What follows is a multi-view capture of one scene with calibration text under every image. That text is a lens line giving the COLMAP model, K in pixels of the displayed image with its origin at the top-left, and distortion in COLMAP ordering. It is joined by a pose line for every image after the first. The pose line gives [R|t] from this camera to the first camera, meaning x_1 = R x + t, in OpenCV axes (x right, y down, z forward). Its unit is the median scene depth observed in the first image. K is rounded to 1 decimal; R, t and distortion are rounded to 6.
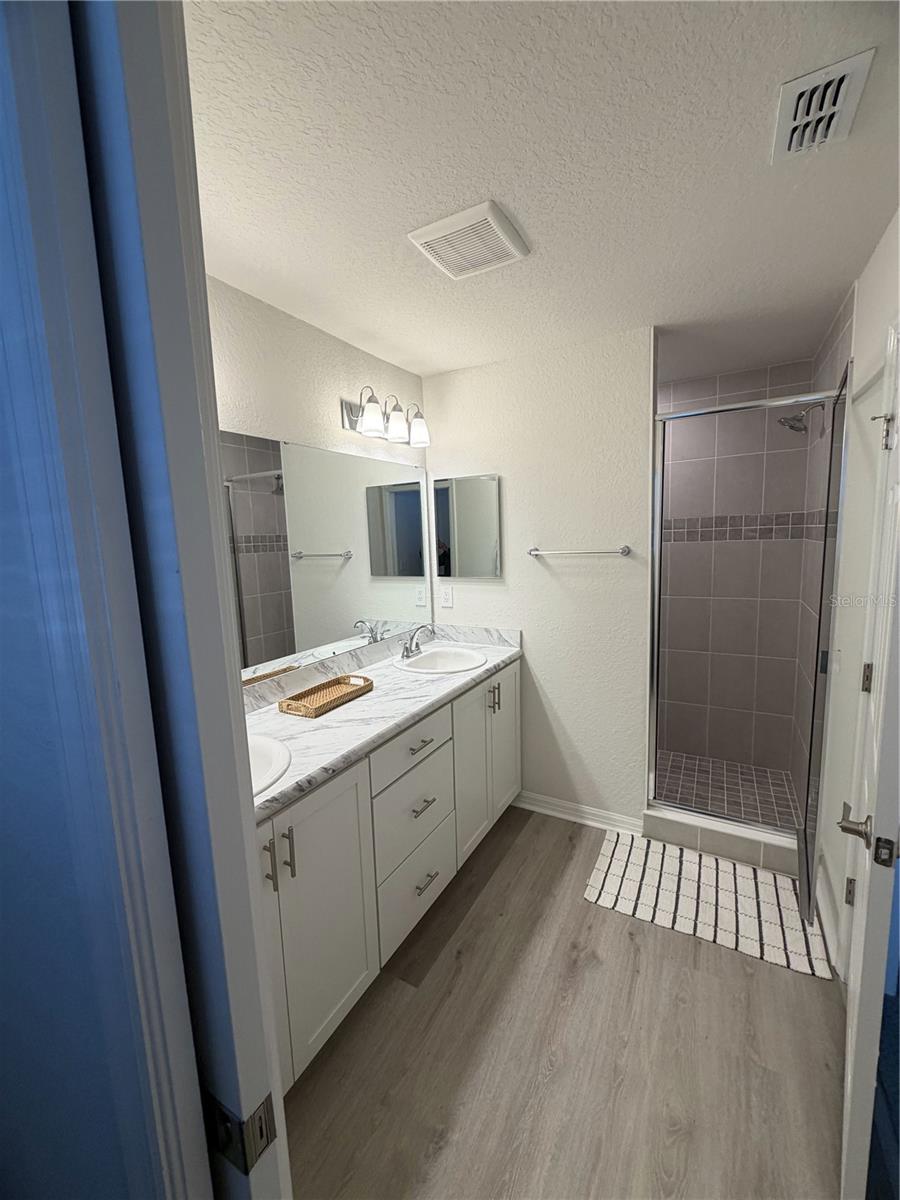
lens RADIAL K [[476.2, 0, 453.3], [0, 476.2, 596.2], [0, 0, 1]] dist [-0.000808, -0.000165]
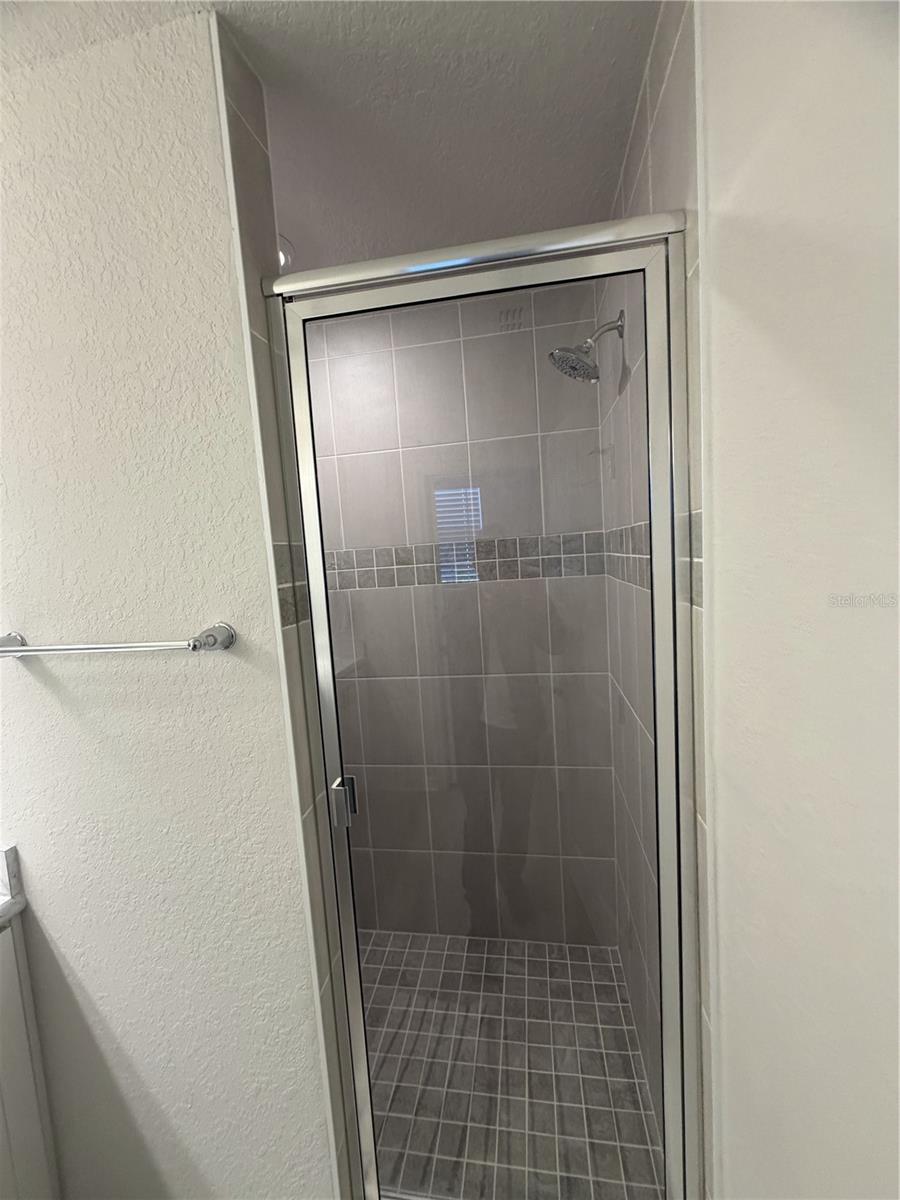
lens RADIAL K [[476.2, 0, 450.9], [0, 476.2, 599.7], [0, 0, 1]] dist [-0.000808, -0.000165]
pose [[0.938944, -0.060704, 0.338674, 0.354539], [0.077979, 0.996245, -0.037623, -0.084249], [-0.335118, 0.061735, 0.940151, 0.513492]]
